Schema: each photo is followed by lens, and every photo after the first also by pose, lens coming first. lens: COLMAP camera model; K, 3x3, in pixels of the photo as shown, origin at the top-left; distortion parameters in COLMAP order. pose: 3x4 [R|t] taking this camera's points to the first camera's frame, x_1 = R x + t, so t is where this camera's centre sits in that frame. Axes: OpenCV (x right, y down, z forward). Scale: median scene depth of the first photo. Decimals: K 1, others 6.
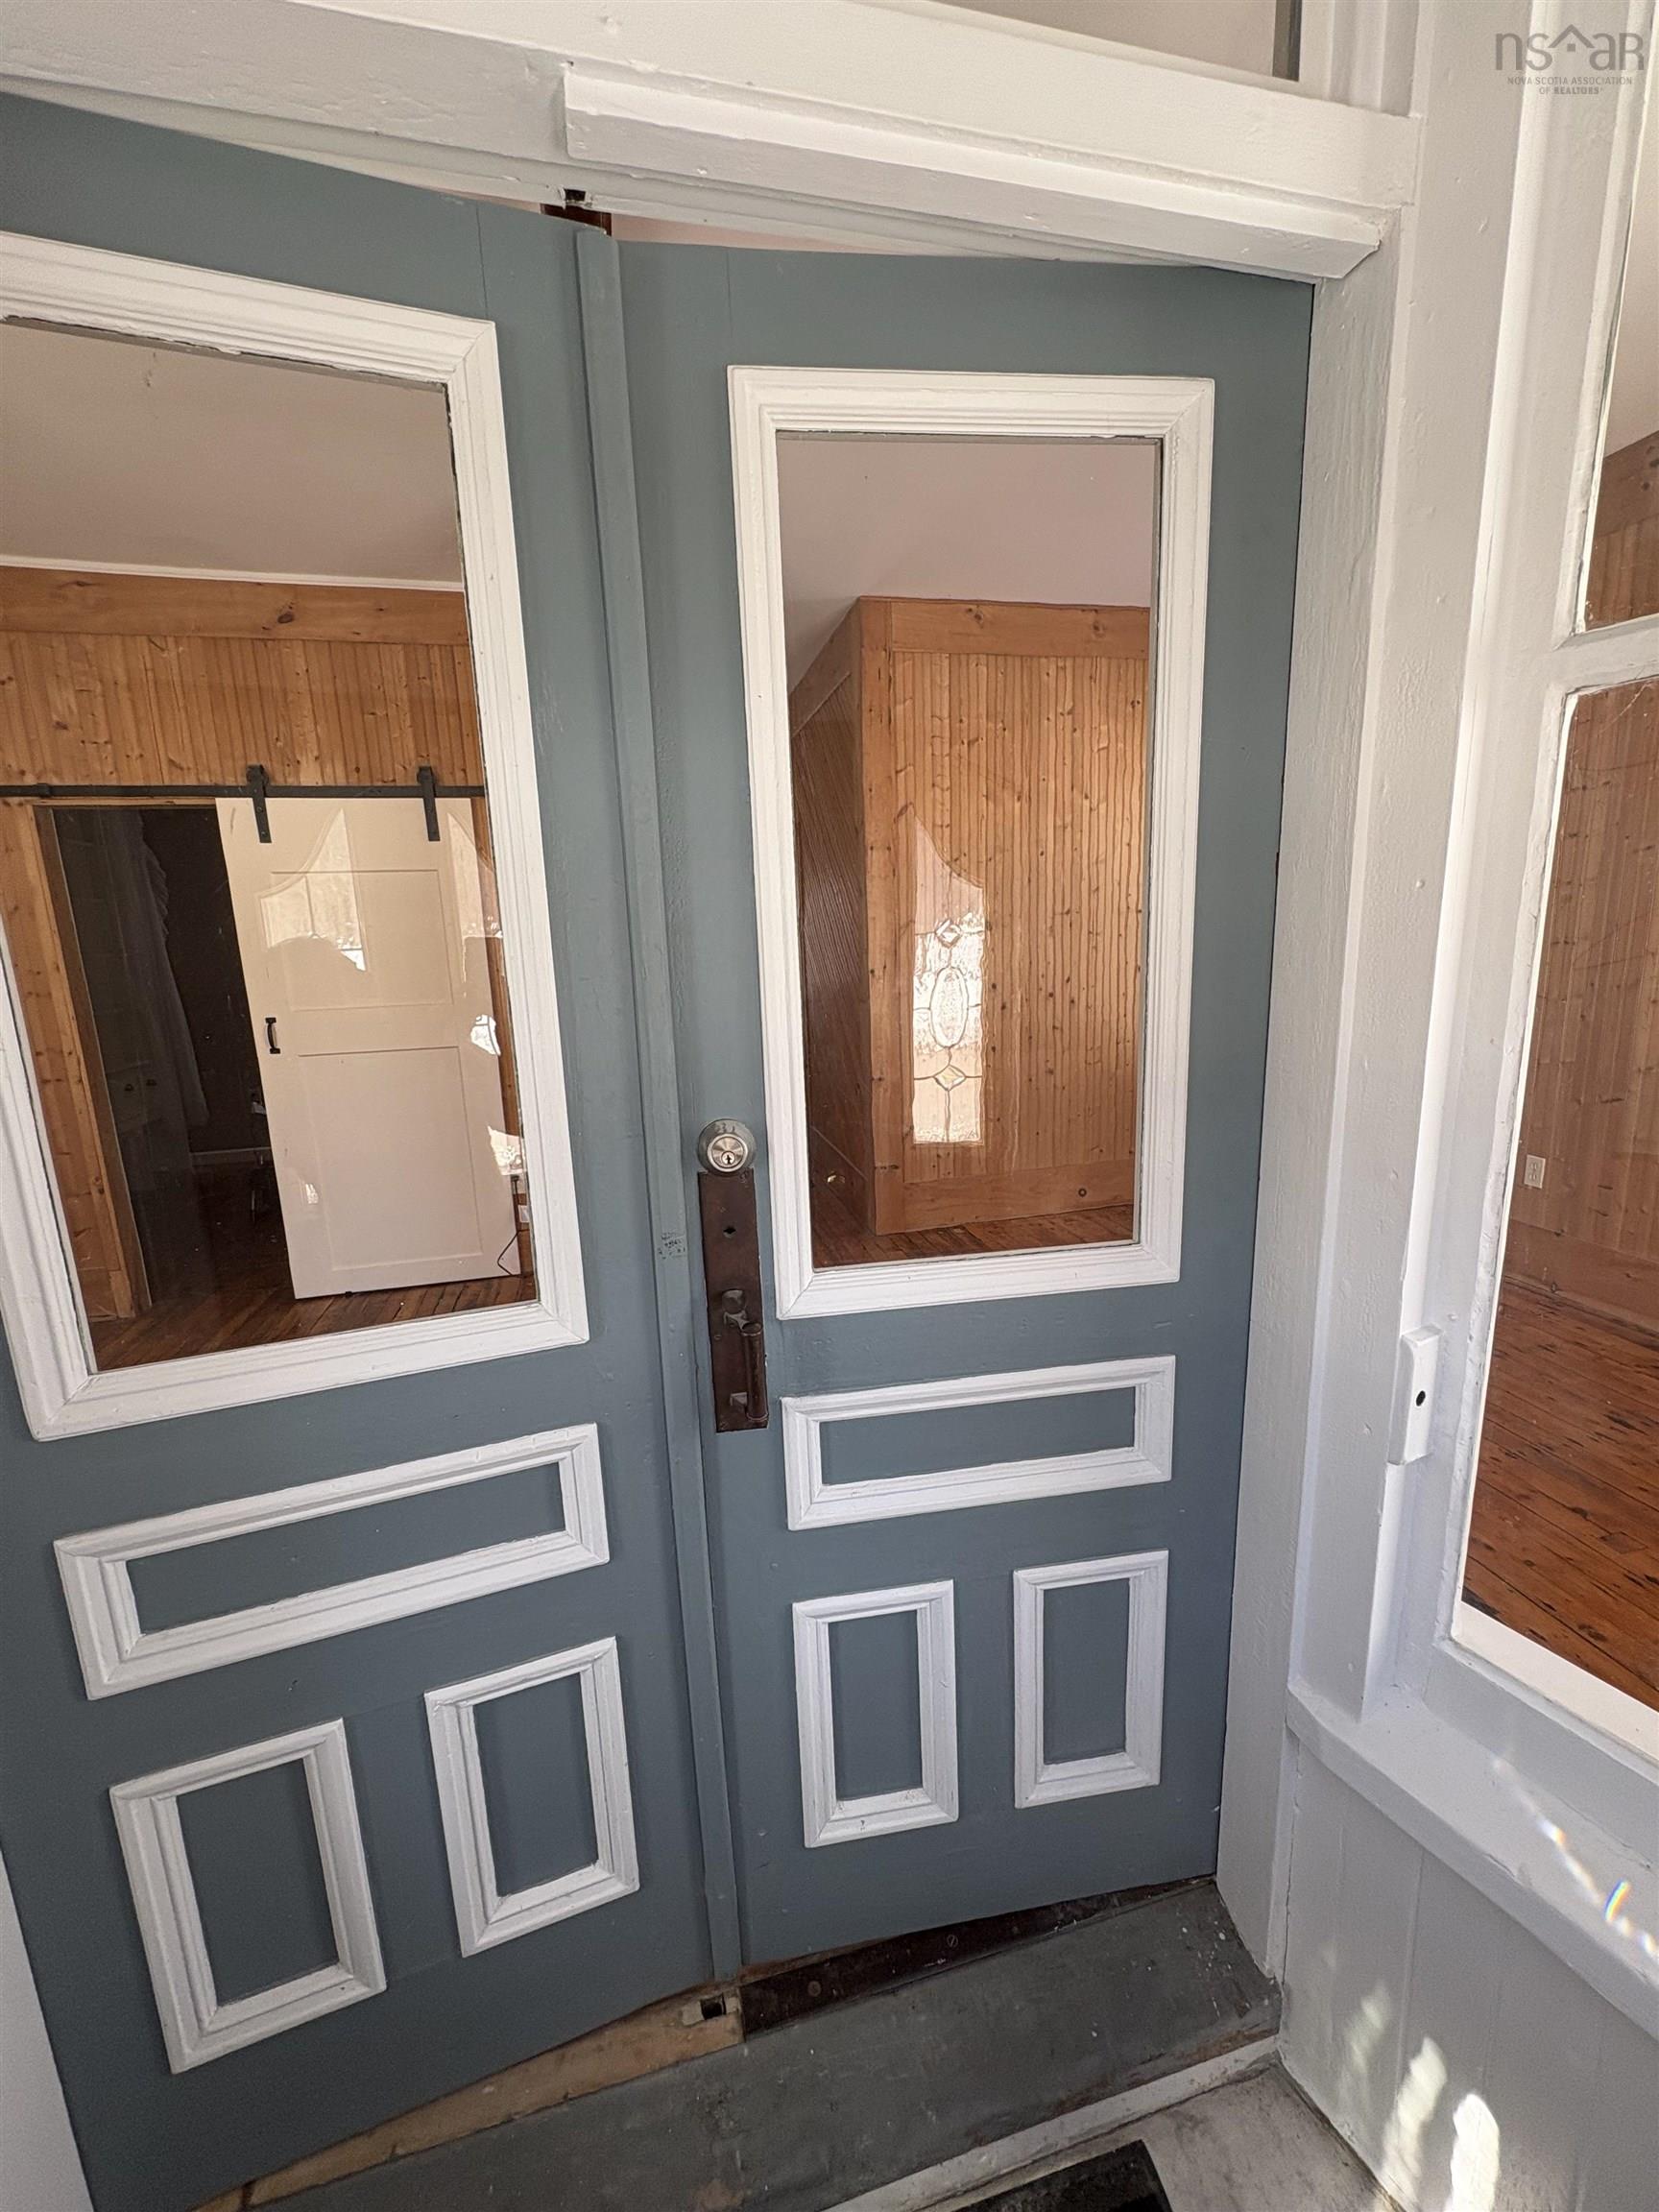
lens RADIAL K [[887.5, 0, 831.4], [0, 887.5, 1114.1], [0, 0, 1]] dist [-0.001820, -0.000150]
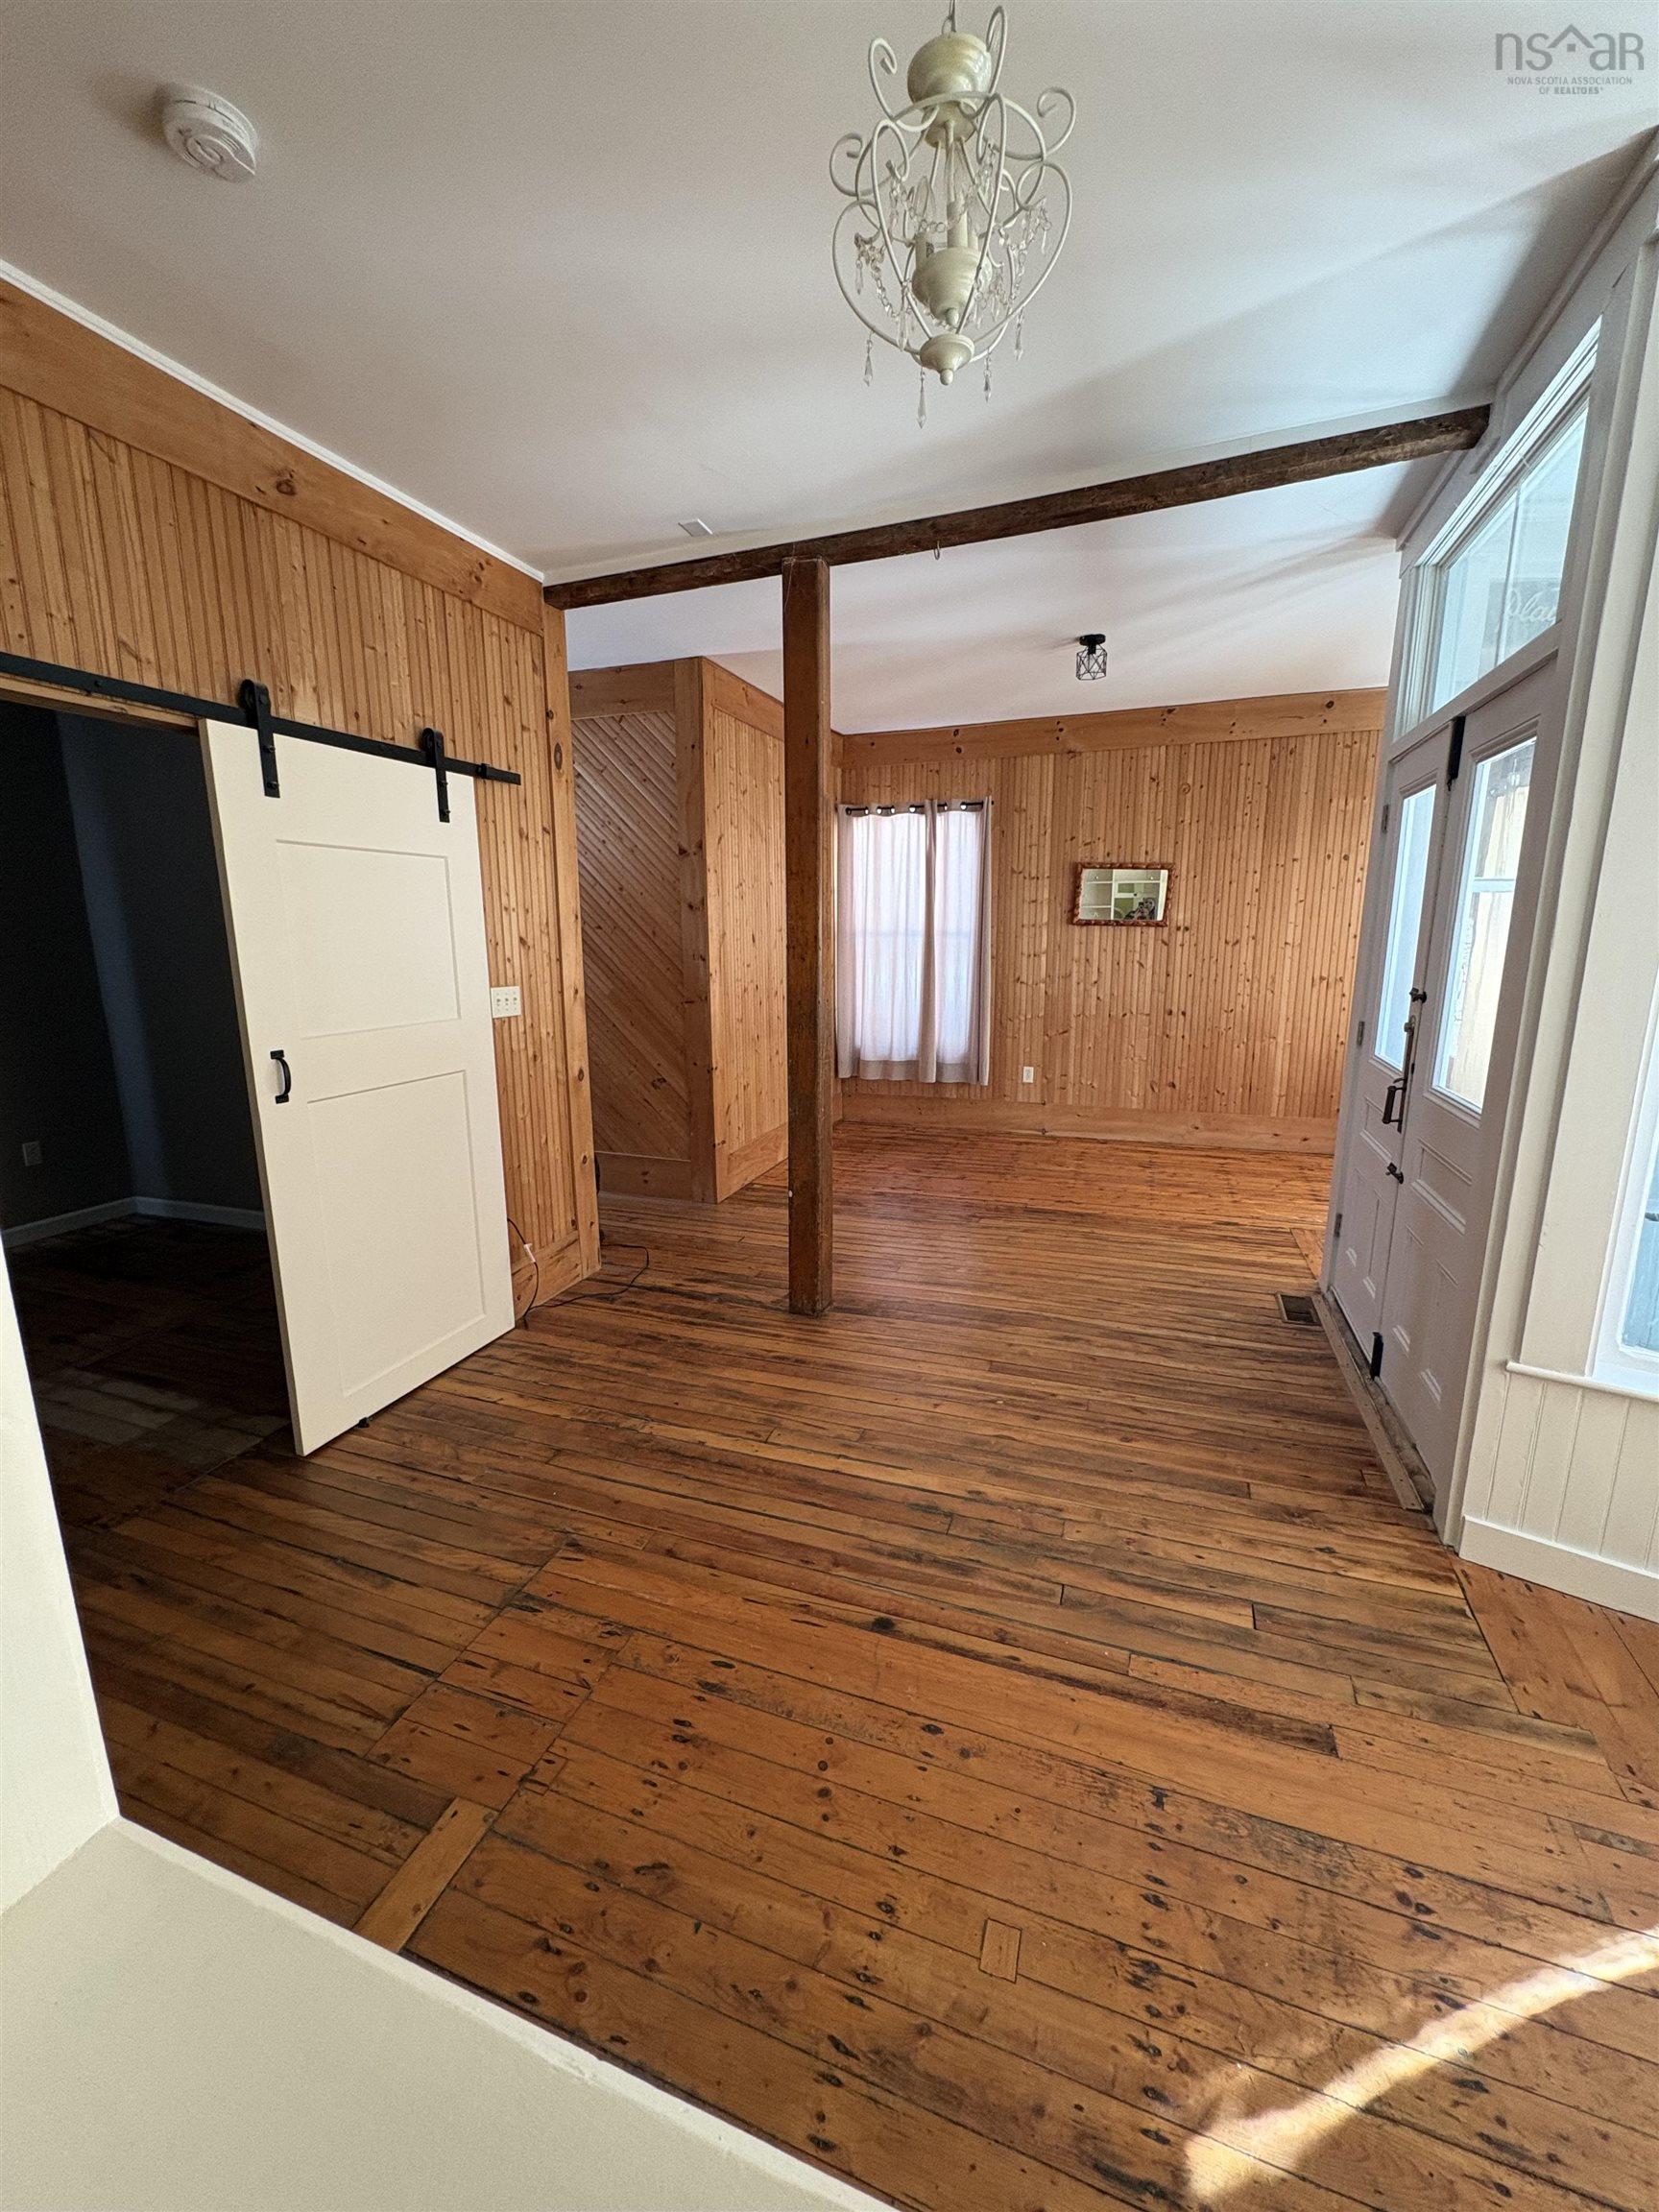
lens RADIAL K [[883.0, 0, 826.2], [0, 883.0, 1107.1], [0, 0, 1]] dist [0.002361, 0.000181]
pose [[0.553965, -0.133949, 0.821694, -1.024418], [0.148034, 0.987092, 0.061110, -0.046258], [-0.819273, 0.087786, 0.566643, 0.283591]]
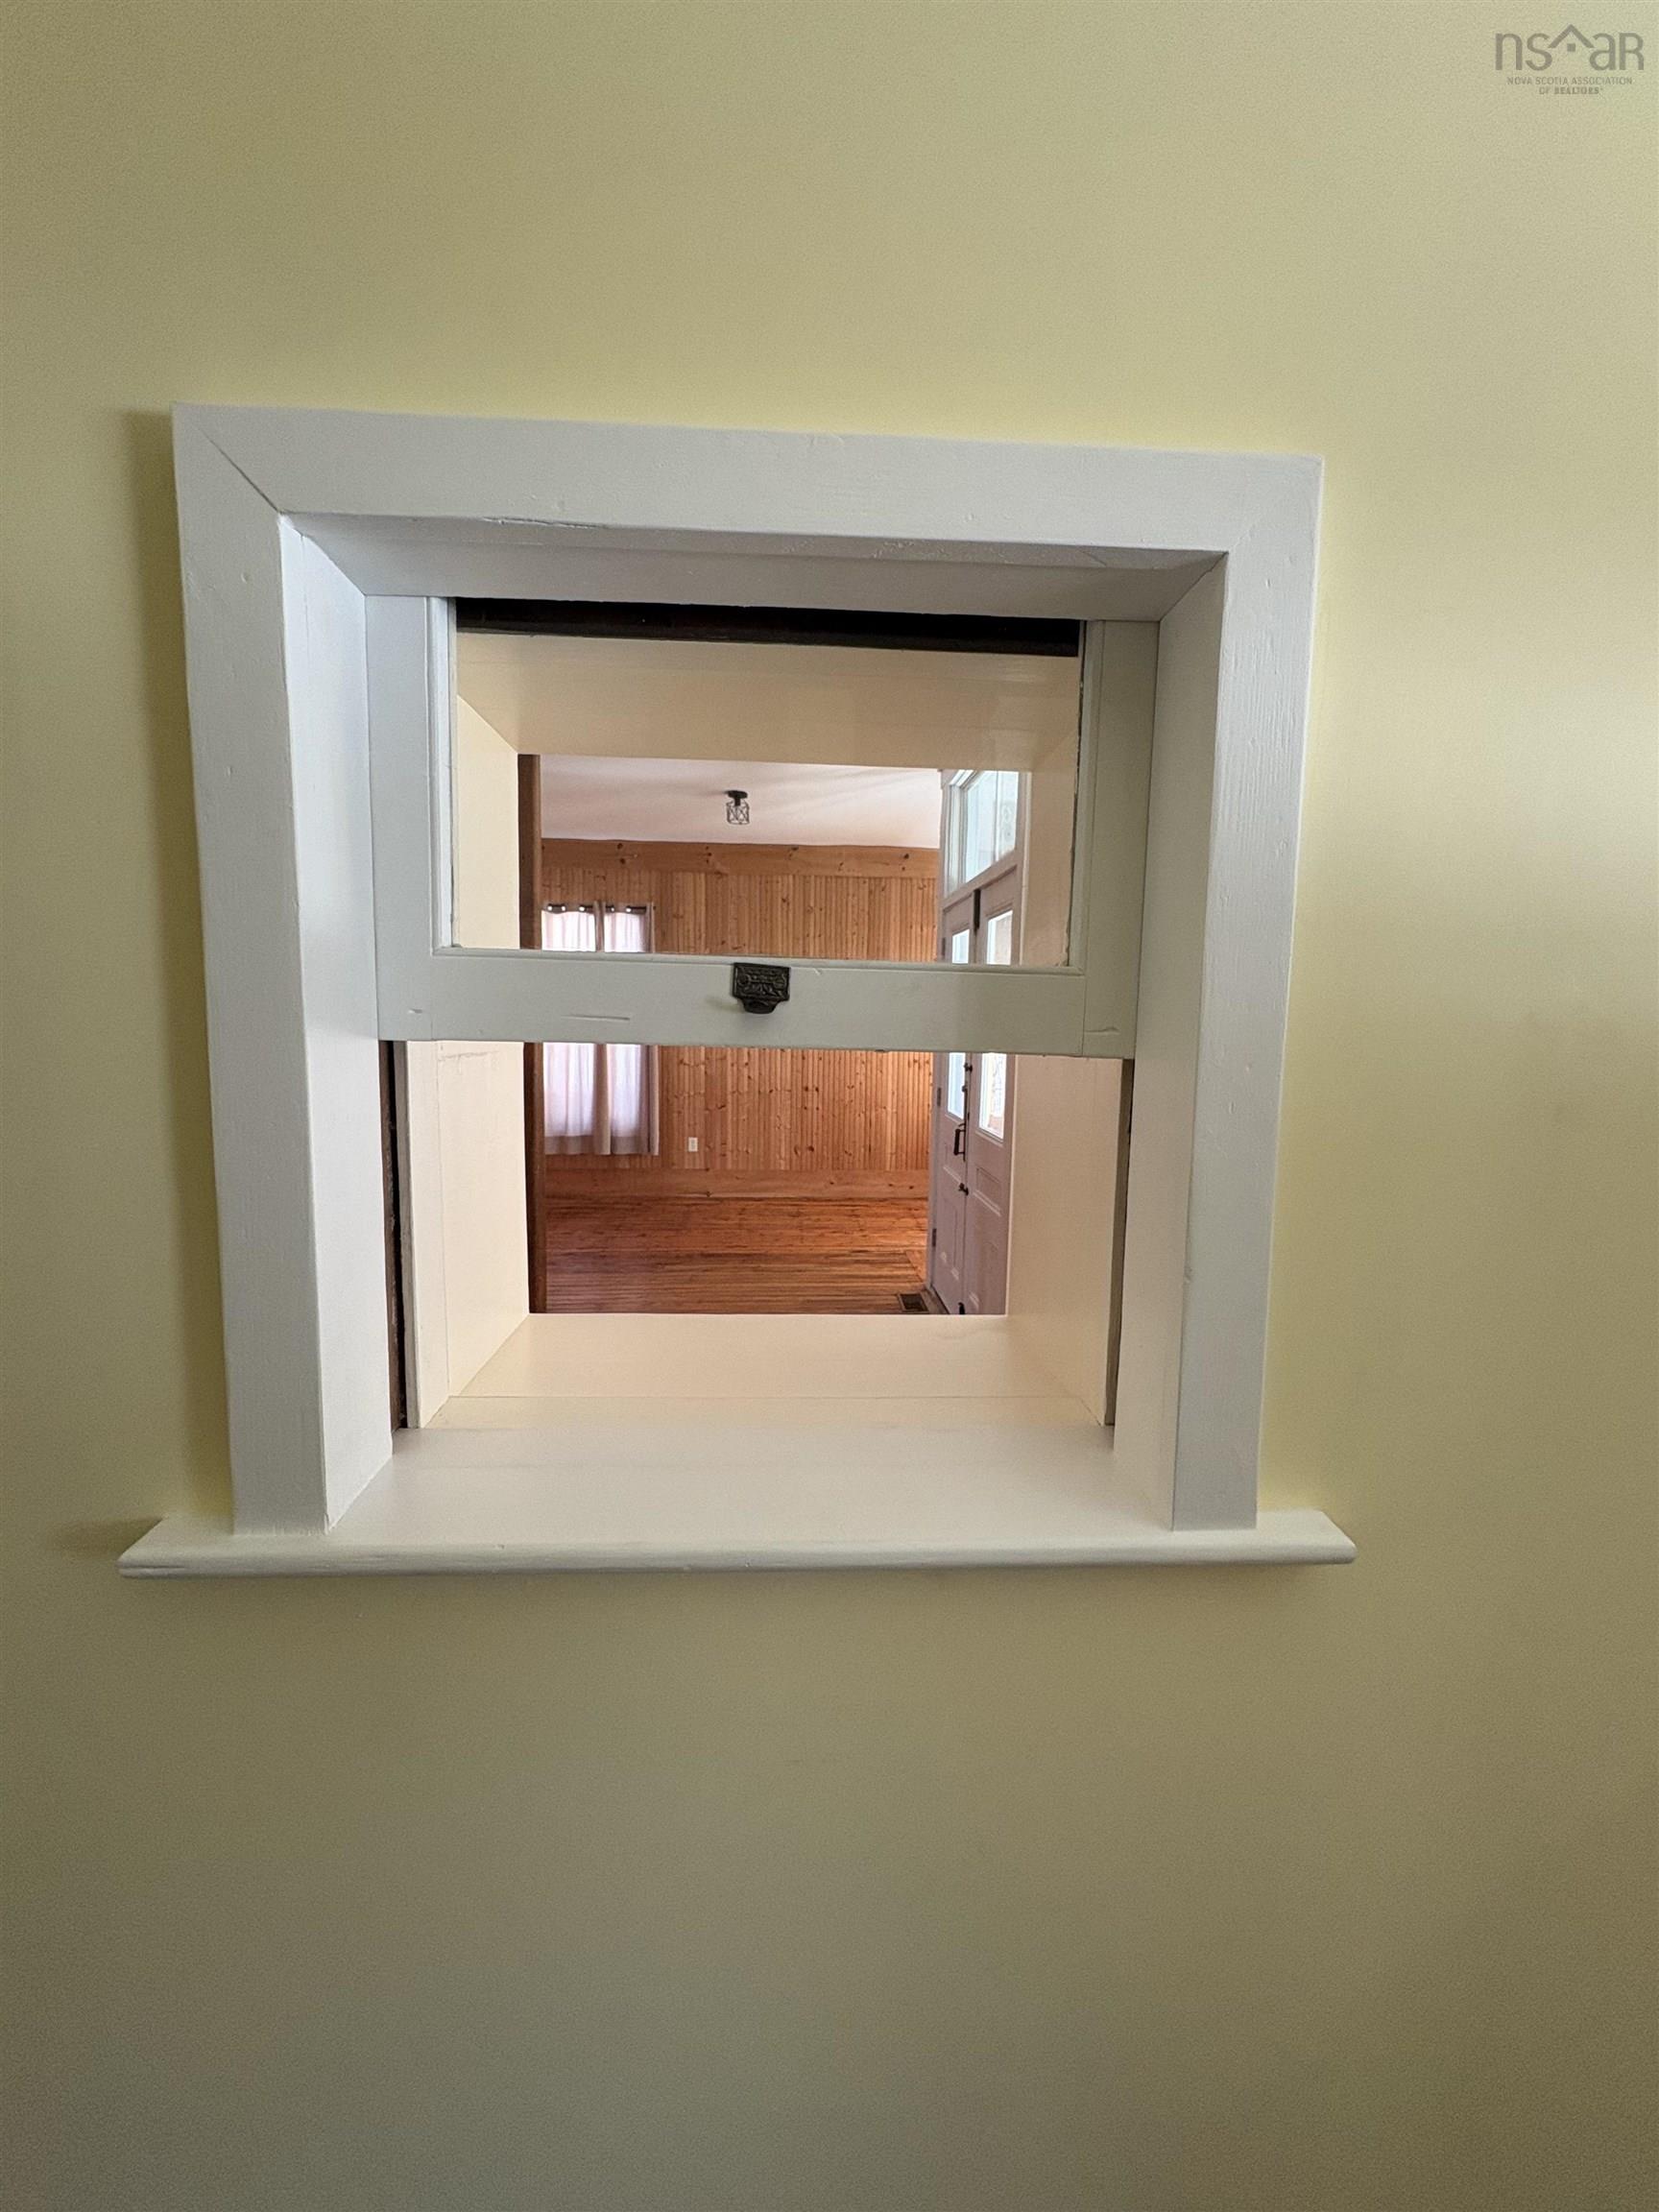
lens RADIAL K [[883.0, 0, 826.2], [0, 883.0, 1107.1], [0, 0, 1]] dist [0.002361, 0.000181]
pose [[0.184562, -0.057796, 0.981120, -1.264766], [0.165790, 0.985795, 0.026884, -0.028758], [-0.968737, 0.157698, 0.191522, 0.254942]]
